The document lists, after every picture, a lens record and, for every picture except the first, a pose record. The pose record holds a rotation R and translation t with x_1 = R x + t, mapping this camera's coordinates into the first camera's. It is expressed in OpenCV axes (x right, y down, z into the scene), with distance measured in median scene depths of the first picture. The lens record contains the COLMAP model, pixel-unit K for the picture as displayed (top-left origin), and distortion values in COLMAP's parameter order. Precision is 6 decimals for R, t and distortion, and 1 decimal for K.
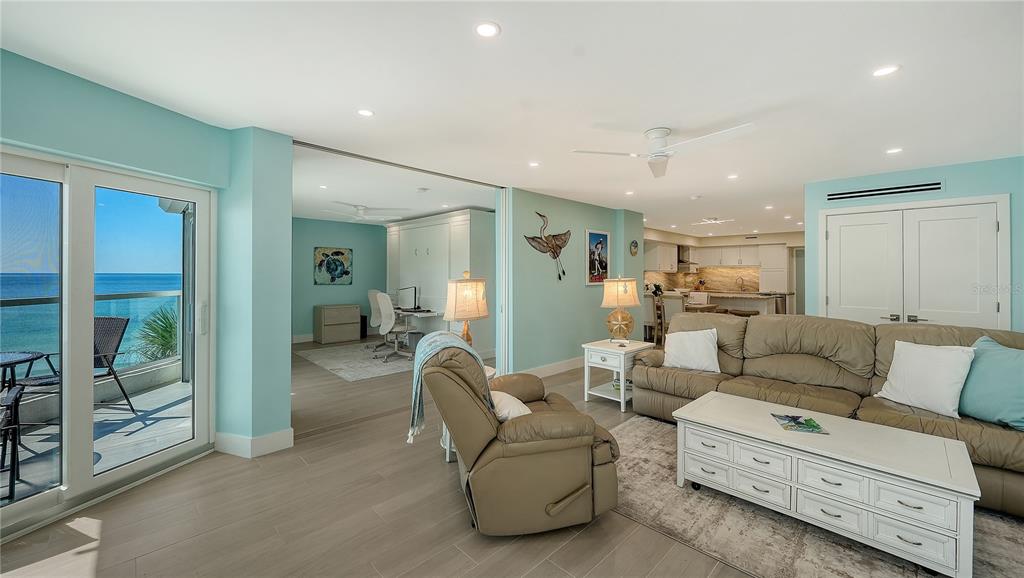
lens RADIAL K [[394.2, 0, 511.6], [0, 394.2, 267.8], [0, 0, 1]] dist [-0.000677, -0.000097]
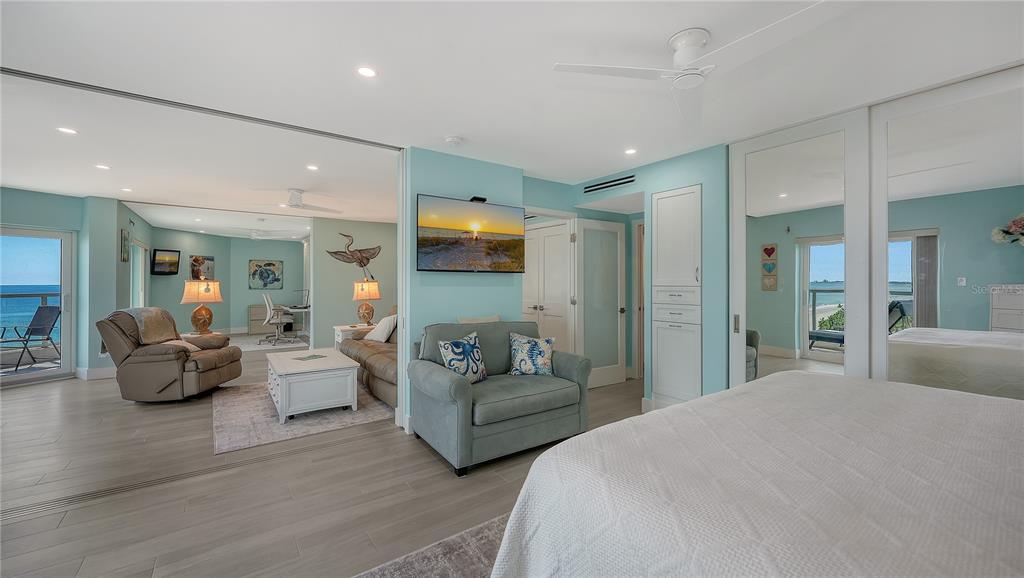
lens RADIAL K [[412.5, 0, 514.4], [0, 412.5, 275.8], [0, 0, 1]] dist [0.000990, 0.000096]
pose [[0.990823, -0.008651, -0.134889, 0.534293], [0.008518, 0.999962, -0.001565, 0.008551], [0.134898, 0.000402, 0.990859, -0.214401]]
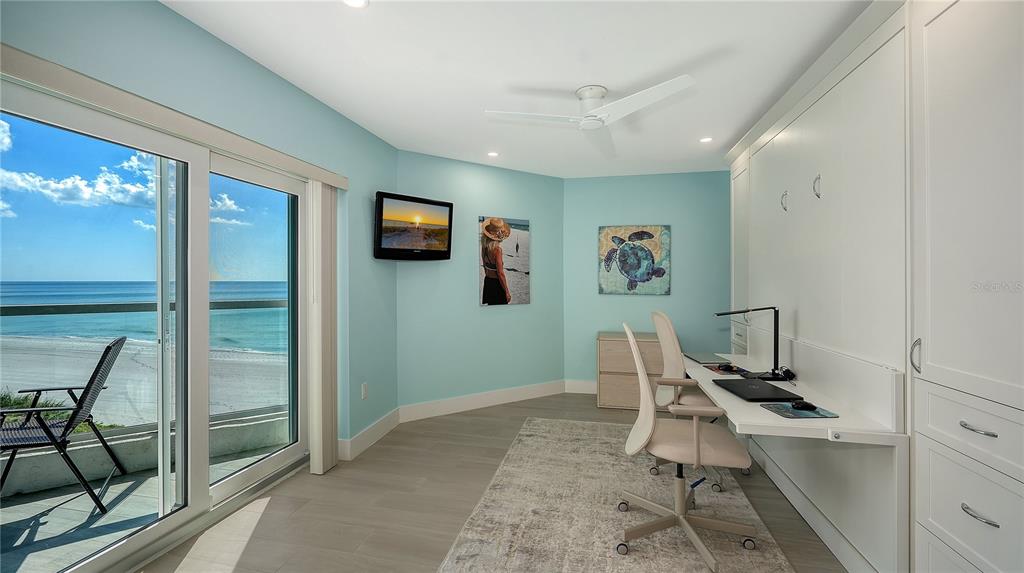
lens RADIAL K [[421.7, 0, 512.0], [0, 421.7, 286.5], [0, 0, 1]] dist [-0.000045, -0.000055]
pose [[0.554777, 0.008454, -0.831956, -0.070622], [0.011250, 0.999781, 0.017661, 0.020085], [0.831923, -0.019158, 0.554560, 0.561976]]
